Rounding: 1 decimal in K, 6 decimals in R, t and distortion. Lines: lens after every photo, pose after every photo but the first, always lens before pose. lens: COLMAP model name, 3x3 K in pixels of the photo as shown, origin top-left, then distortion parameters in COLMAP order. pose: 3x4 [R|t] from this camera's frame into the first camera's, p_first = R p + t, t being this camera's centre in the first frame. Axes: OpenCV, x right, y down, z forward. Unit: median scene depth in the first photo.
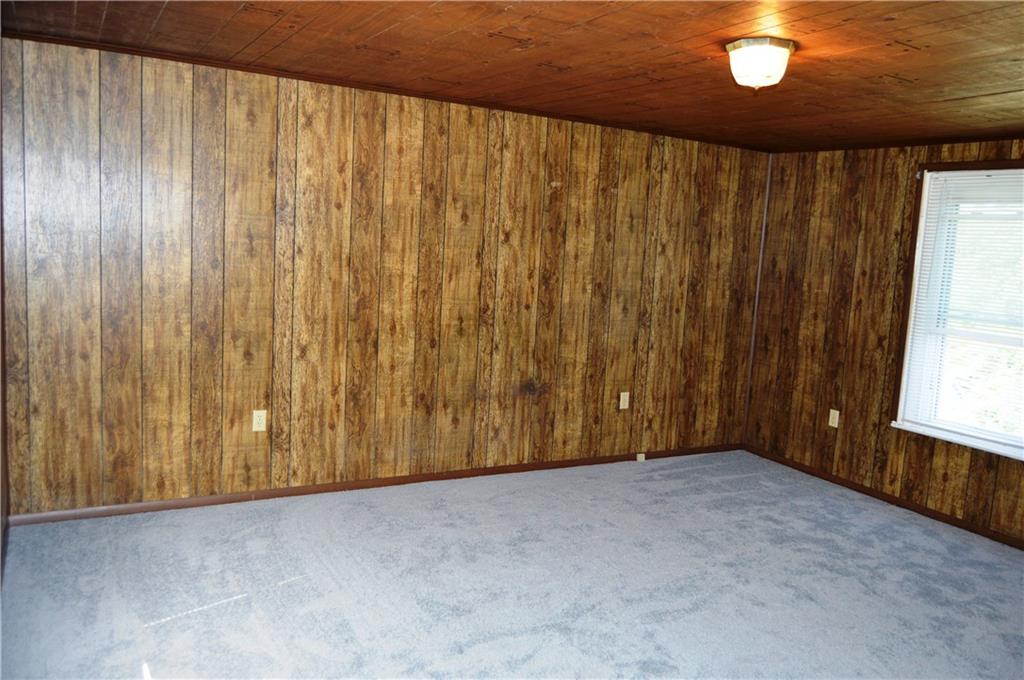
lens RADIAL K [[805.5, 0, 518.3], [0, 805.5, 339.8], [0, 0, 1]] dist [-0.019537, 0.013704]
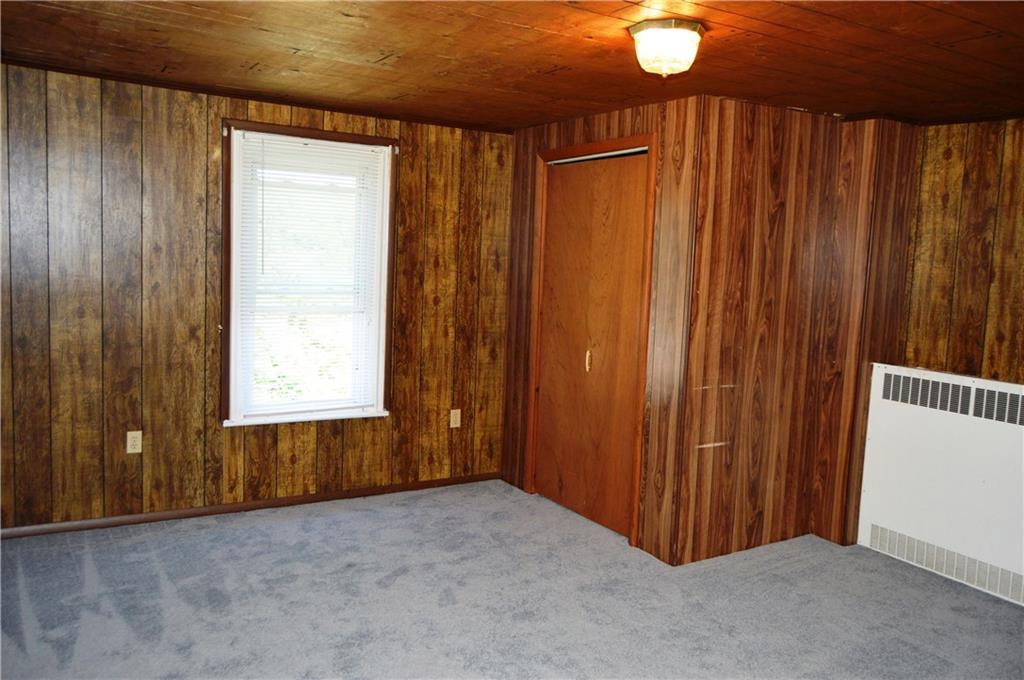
lens RADIAL K [[805.5, 0, 517.1], [0, 805.5, 339.0], [0, 0, 1]] dist [-0.019537, 0.013704]
pose [[-0.029945, -0.174956, 0.984121, -0.372485], [0.075218, 0.981376, 0.176757, -0.112302], [-0.996717, 0.079316, -0.016227, 0.695384]]
